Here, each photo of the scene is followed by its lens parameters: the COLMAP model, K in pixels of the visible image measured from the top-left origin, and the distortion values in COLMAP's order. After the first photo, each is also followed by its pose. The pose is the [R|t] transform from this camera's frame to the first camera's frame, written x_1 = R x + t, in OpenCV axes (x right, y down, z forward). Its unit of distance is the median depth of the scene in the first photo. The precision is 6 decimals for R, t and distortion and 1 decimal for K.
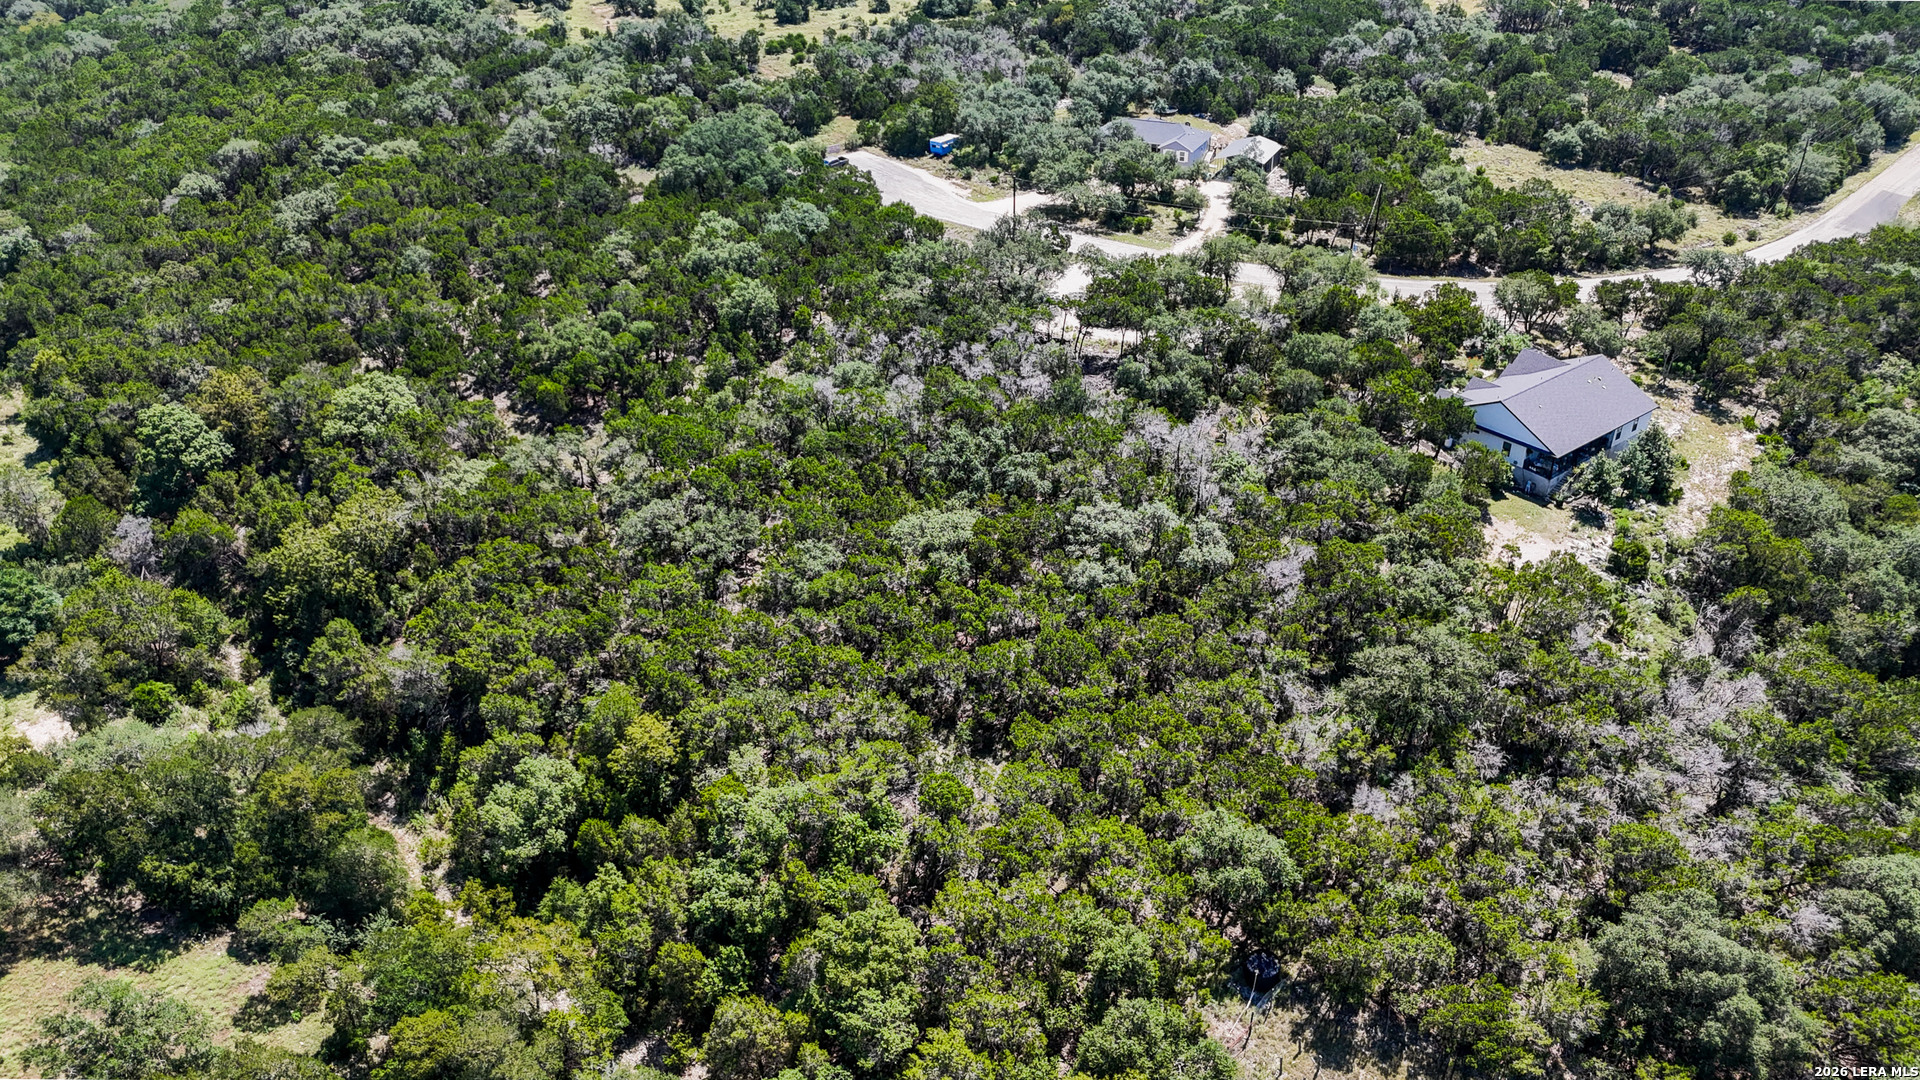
lens RADIAL K [[1428.5, 0, 967.4], [0, 1428.5, 536.7], [0, 0, 1]] dist [0.067975, -0.060185]
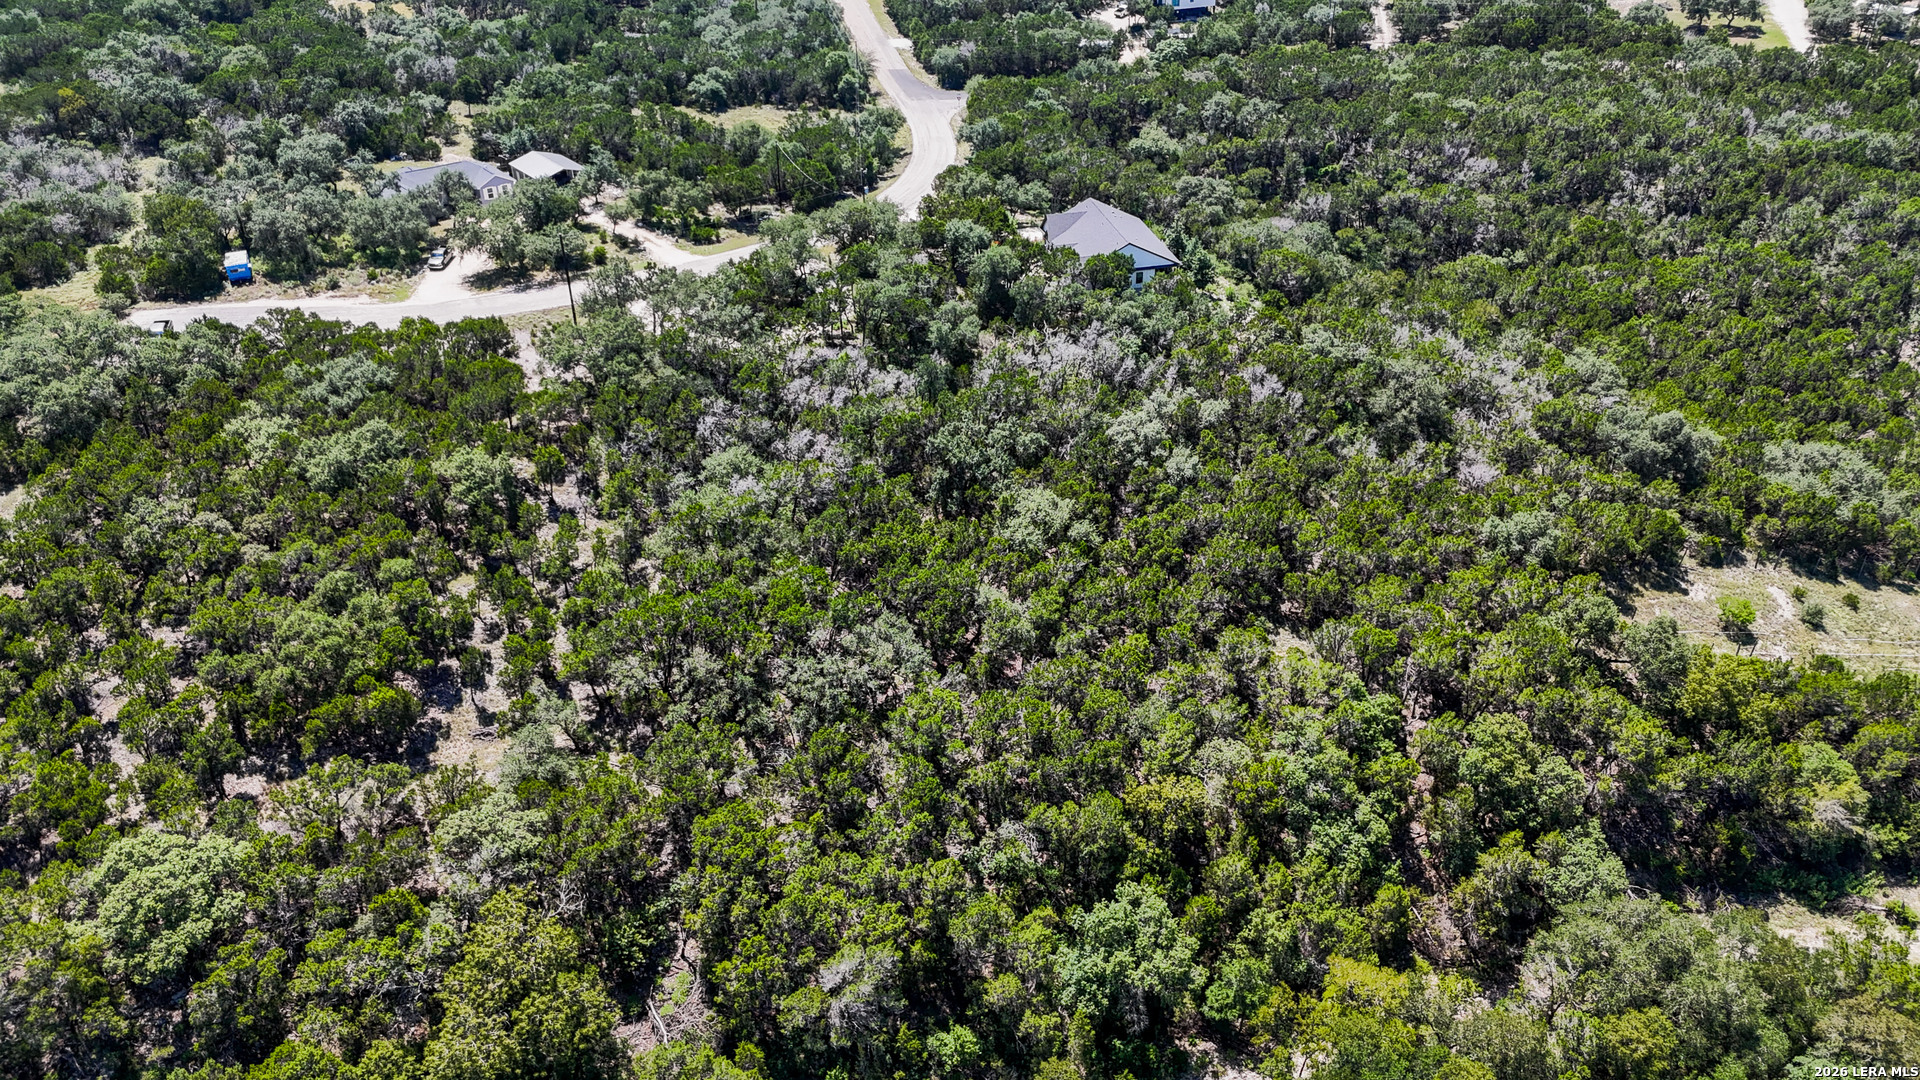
lens RADIAL K [[1422.0, 0, 968.6], [0, 1422.0, 533.8], [0, 0, 1]] dist [0.057347, -0.043888]
pose [[0.461568, -0.463010, 0.756688, -0.675667], [0.460253, 0.854190, 0.241924, -0.217330], [-0.758368, 0.236604, 0.607368, 0.367876]]
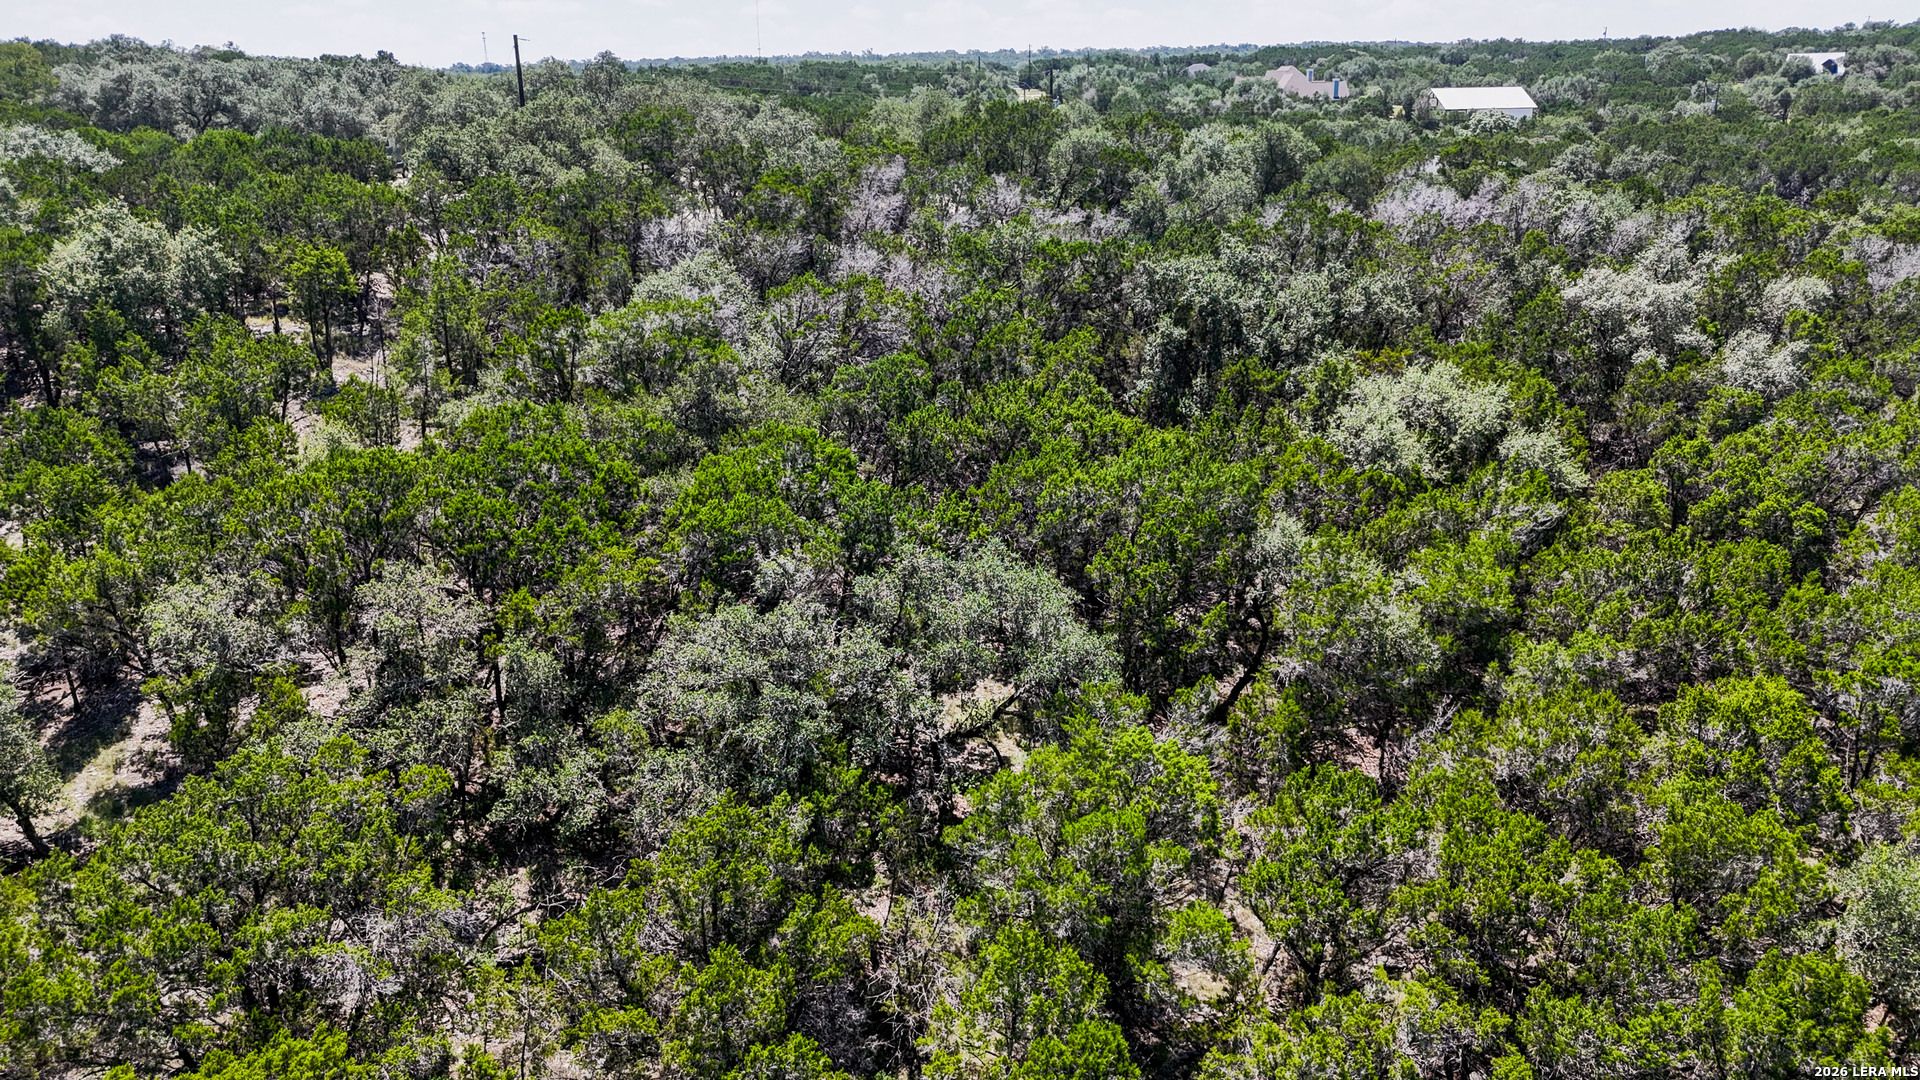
lens RADIAL K [[1425.6, 0, 960.0], [0, 1425.6, 540.0], [0, 0, 1]] dist [-0.001969, -0.001123]
pose [[0.596043, -0.234379, 0.767984, -0.340204], [0.414280, 0.909081, -0.044089, -0.007177], [-0.687826, 0.344439, 0.638950, 0.715172]]
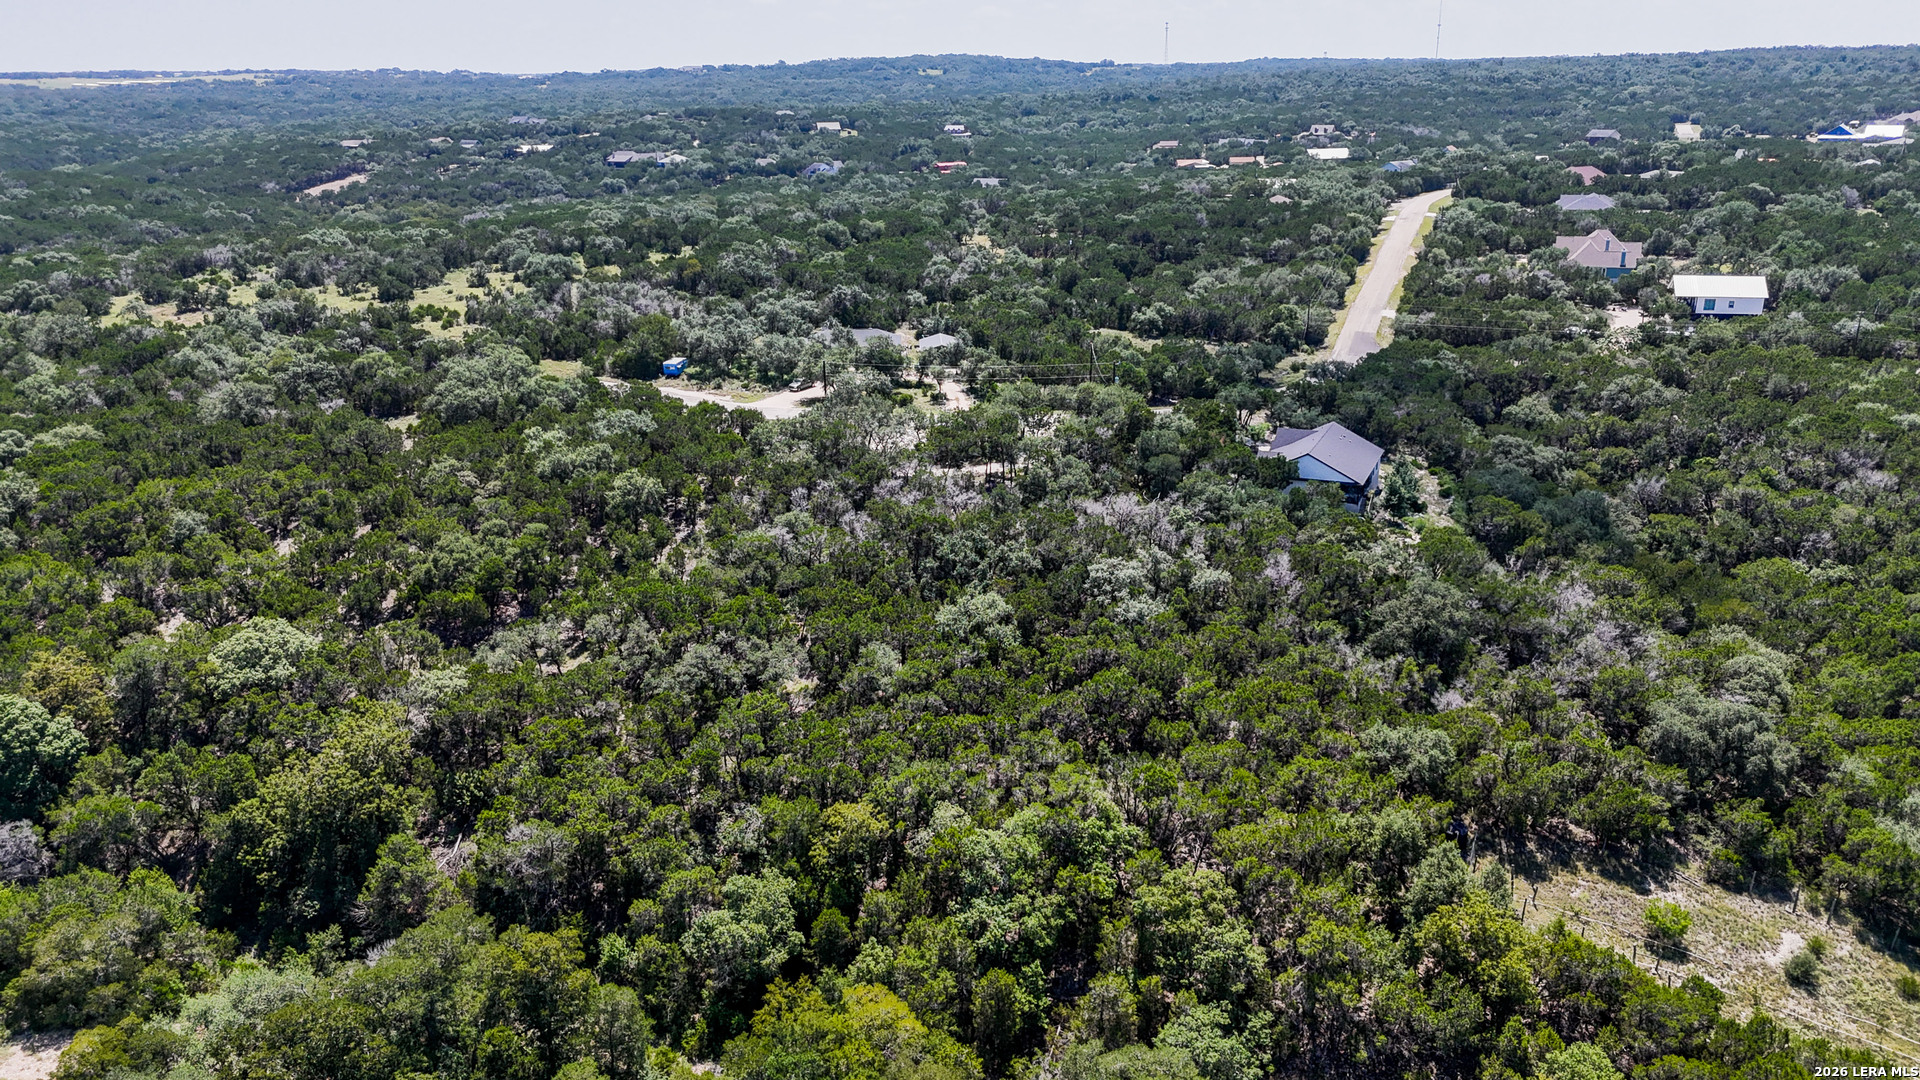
lens RADIAL K [[1419.1, 0, 967.0], [0, 1419.1, 531.4], [0, 0, 1]] dist [0.069708, -0.065125]
pose [[0.886855, -0.150256, 0.436934, -0.424228], [0.240464, 0.957584, -0.158776, 0.092101], [-0.394544, 0.245879, 0.885369, 0.002209]]
